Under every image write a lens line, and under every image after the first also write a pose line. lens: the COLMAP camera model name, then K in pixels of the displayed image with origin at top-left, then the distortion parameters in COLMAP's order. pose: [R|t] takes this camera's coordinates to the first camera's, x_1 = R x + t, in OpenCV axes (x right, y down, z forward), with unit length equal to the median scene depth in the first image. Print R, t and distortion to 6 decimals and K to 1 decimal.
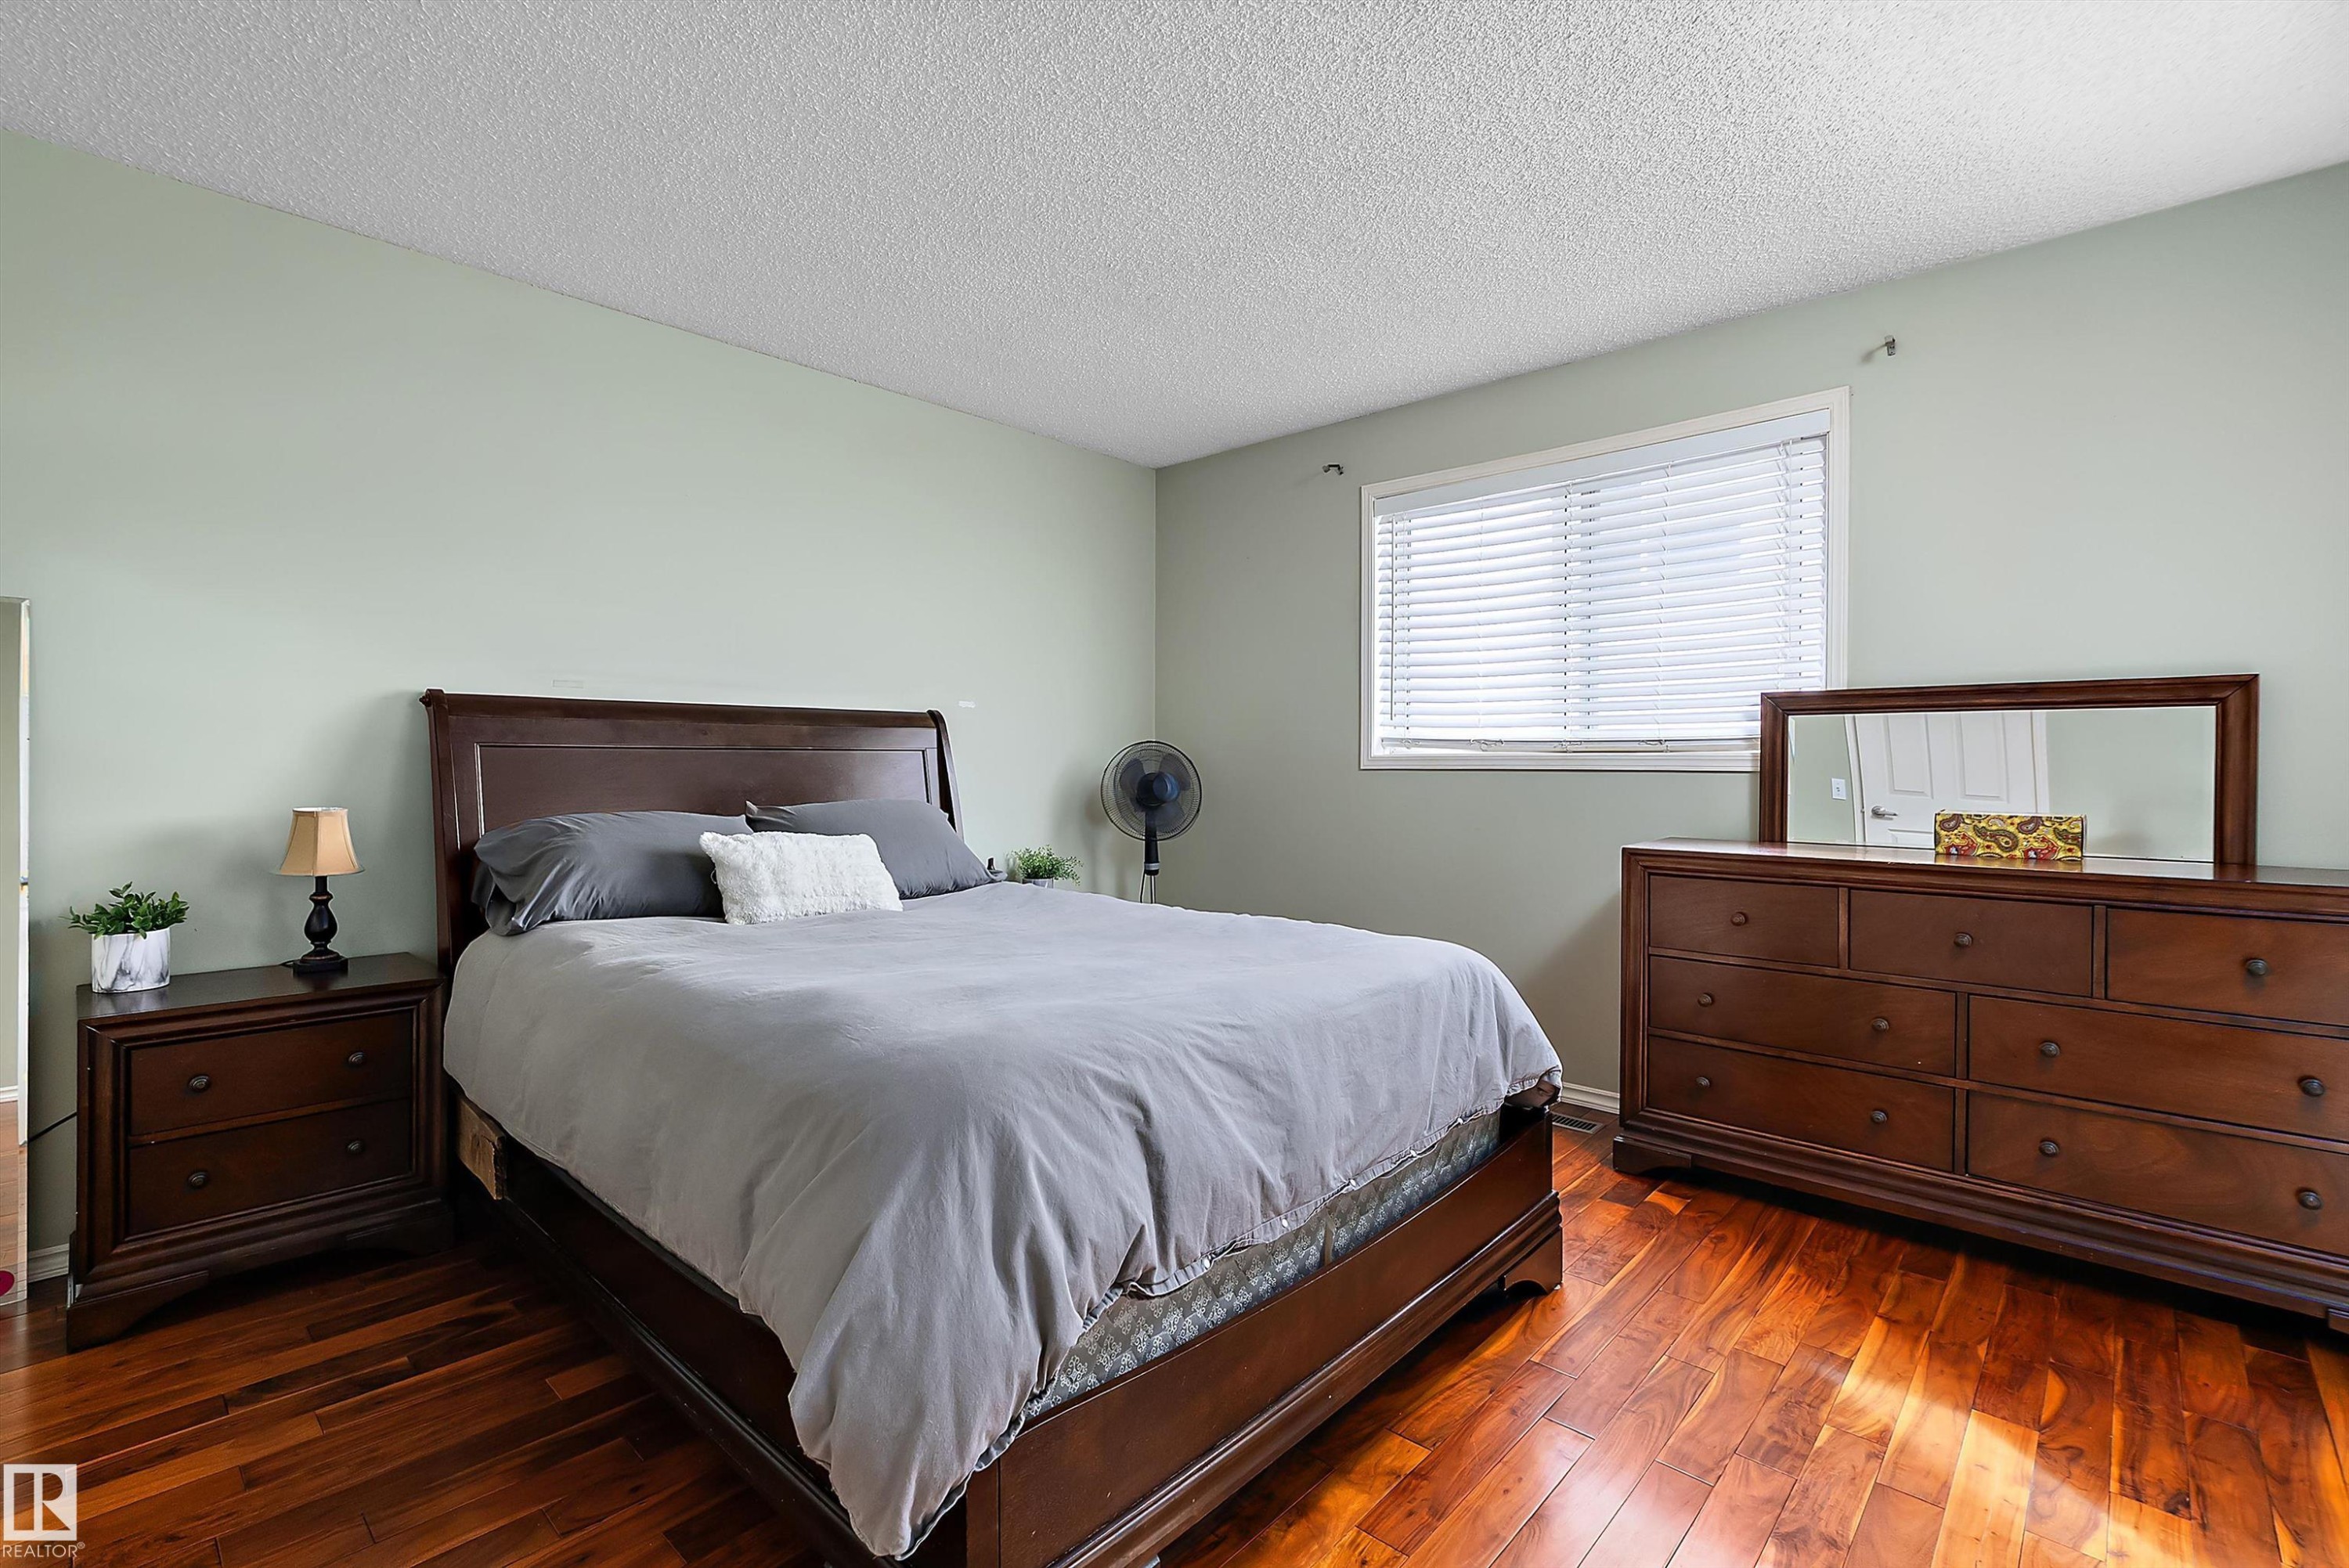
lens RADIAL K [[1040.5, 0, 1166.4], [0, 1040.5, 787.3], [0, 0, 1]] dist [0.000246, 0.000875]
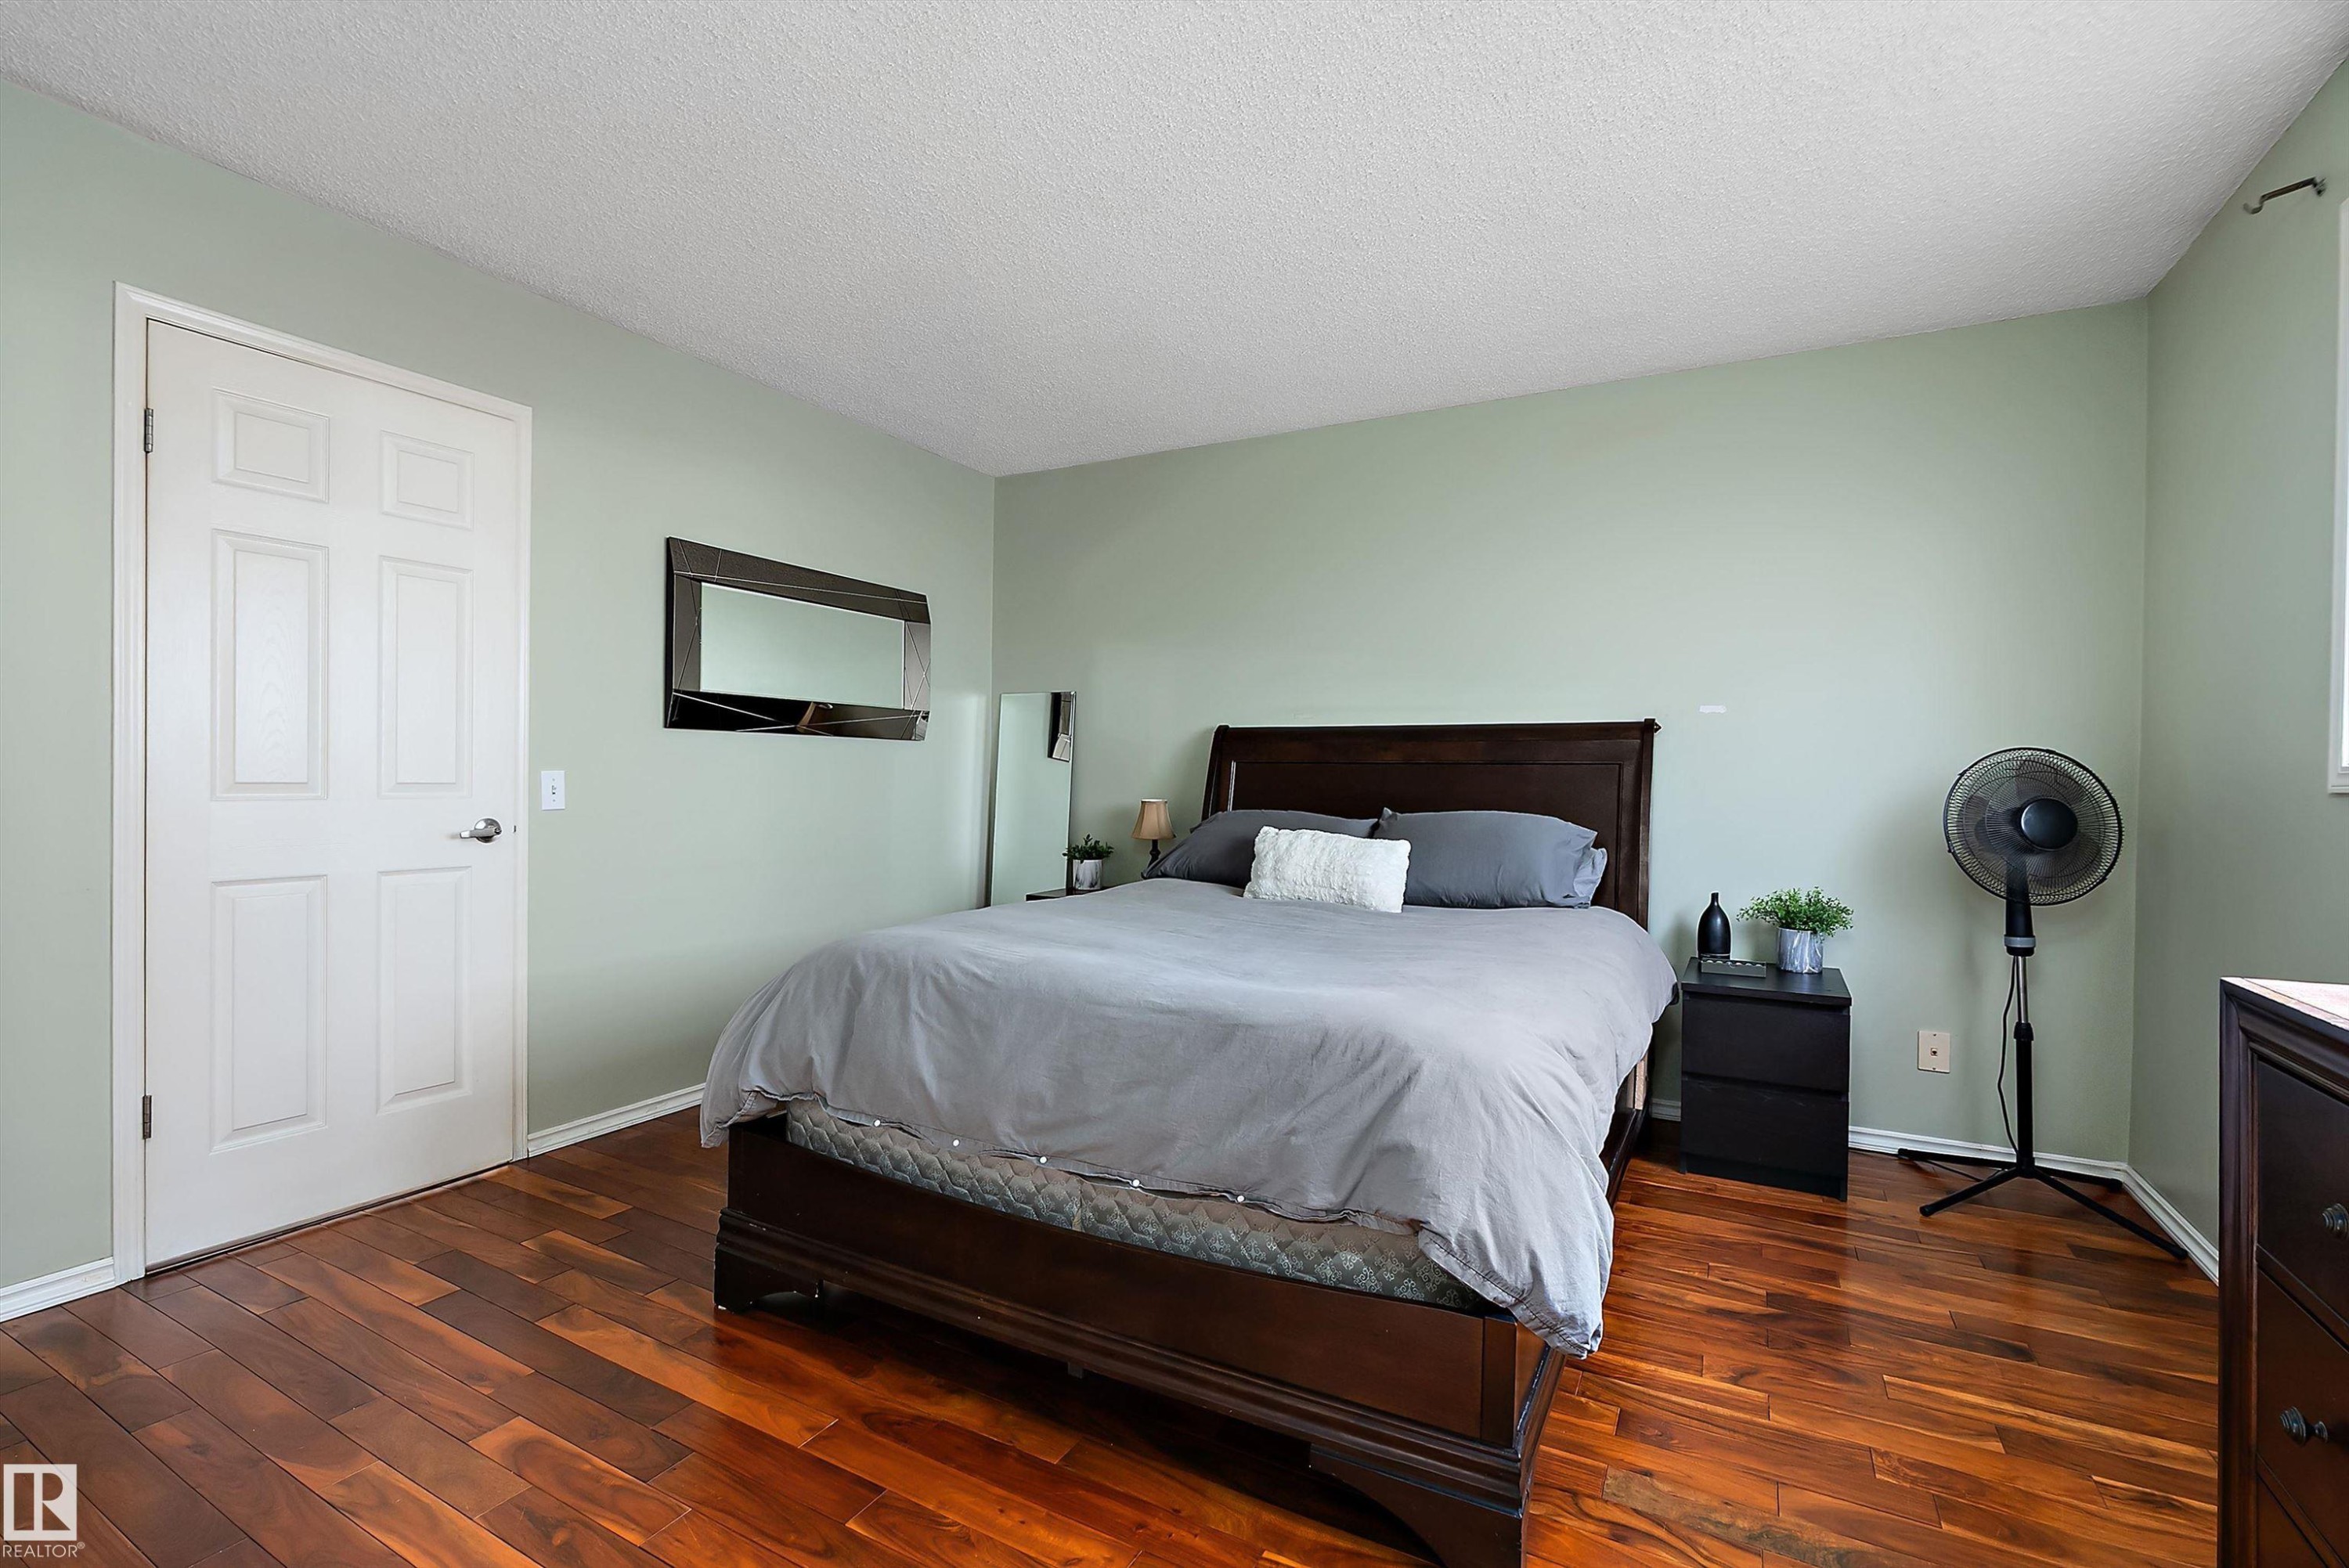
lens RADIAL K [[1058.1, 0, 1159.2], [0, 1058.1, 788.7], [0, 0, 1]] dist [-0.007428, 0.000609]
pose [[0.225904, 0.010255, -0.974096, 0.785670], [-0.033053, 0.999450, 0.002857, -0.004084], [0.973589, 0.031551, 0.226118, 0.537387]]
